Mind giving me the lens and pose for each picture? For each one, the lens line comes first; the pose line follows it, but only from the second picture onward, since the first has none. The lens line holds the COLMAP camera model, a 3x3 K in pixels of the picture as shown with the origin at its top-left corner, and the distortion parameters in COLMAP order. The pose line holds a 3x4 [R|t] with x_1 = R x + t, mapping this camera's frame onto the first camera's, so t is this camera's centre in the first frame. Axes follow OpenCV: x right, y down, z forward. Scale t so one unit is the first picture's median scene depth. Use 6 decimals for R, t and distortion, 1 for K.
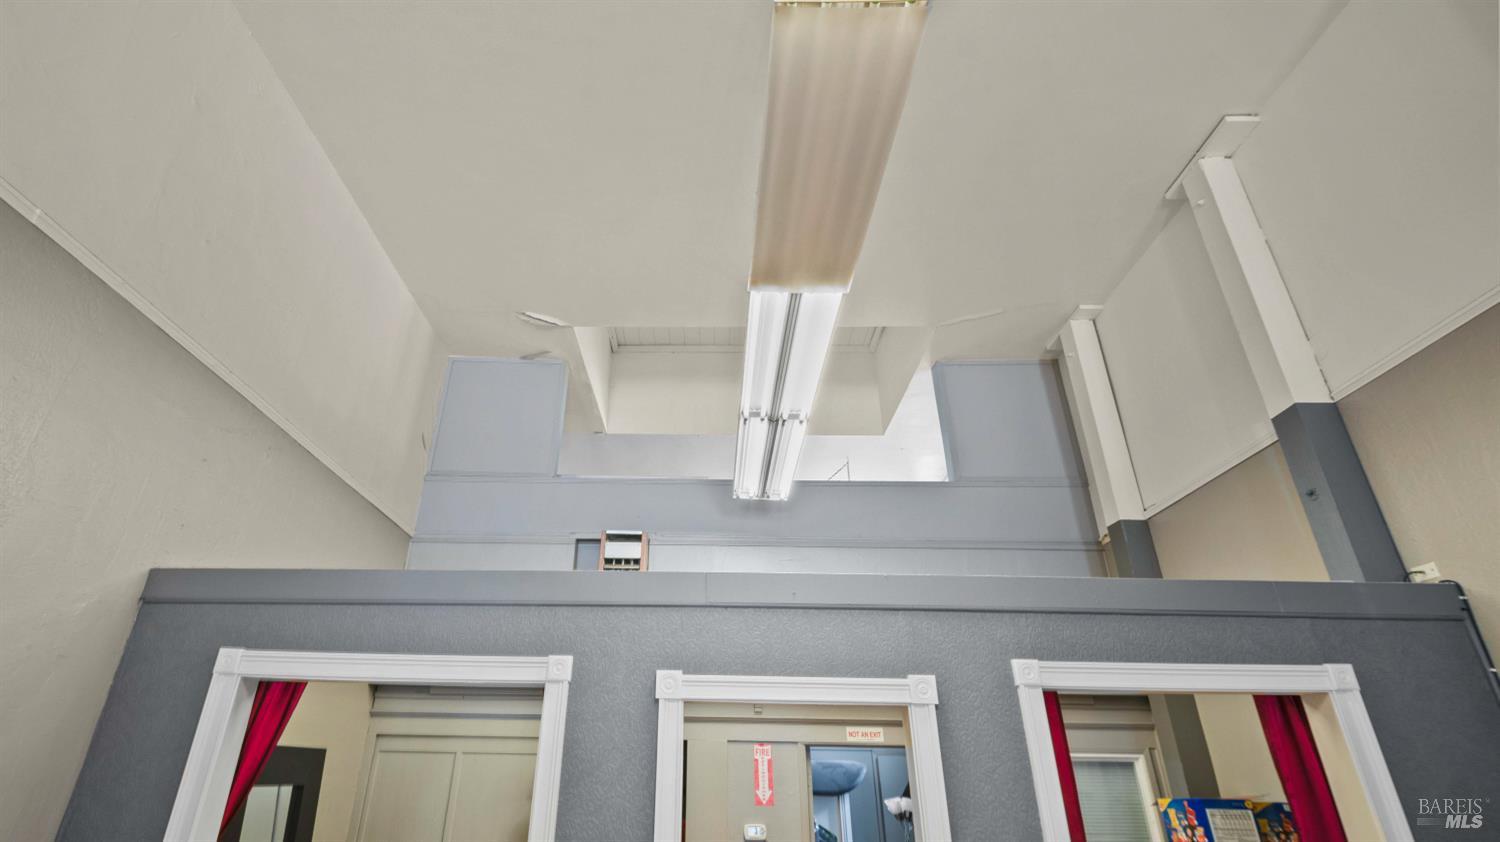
lens RADIAL K [[732.6, 0, 706.4], [0, 732.6, 414.7], [0, 0, 1]] dist [0.005682, 0.000490]
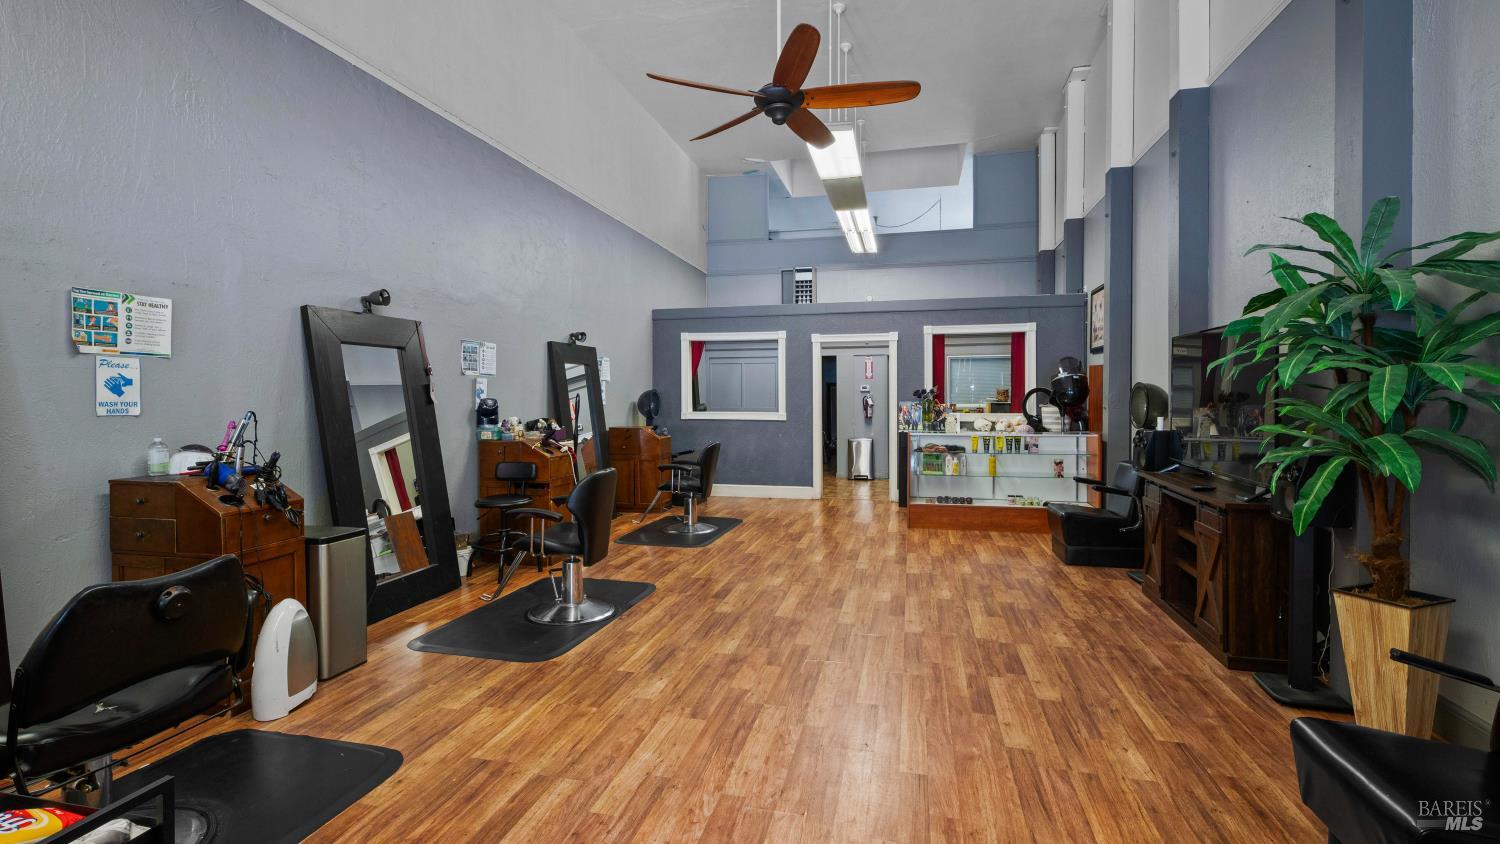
lens RADIAL K [[732.6, 0, 706.4], [0, 732.6, 415.7], [0, 0, 1]] dist [0.005682, 0.000490]
pose [[0.962034, -0.012959, -0.272621, 0.227349], [0.138177, 0.884527, 0.445556, -0.531856], [0.235367, -0.466310, 0.852735, -1.291755]]
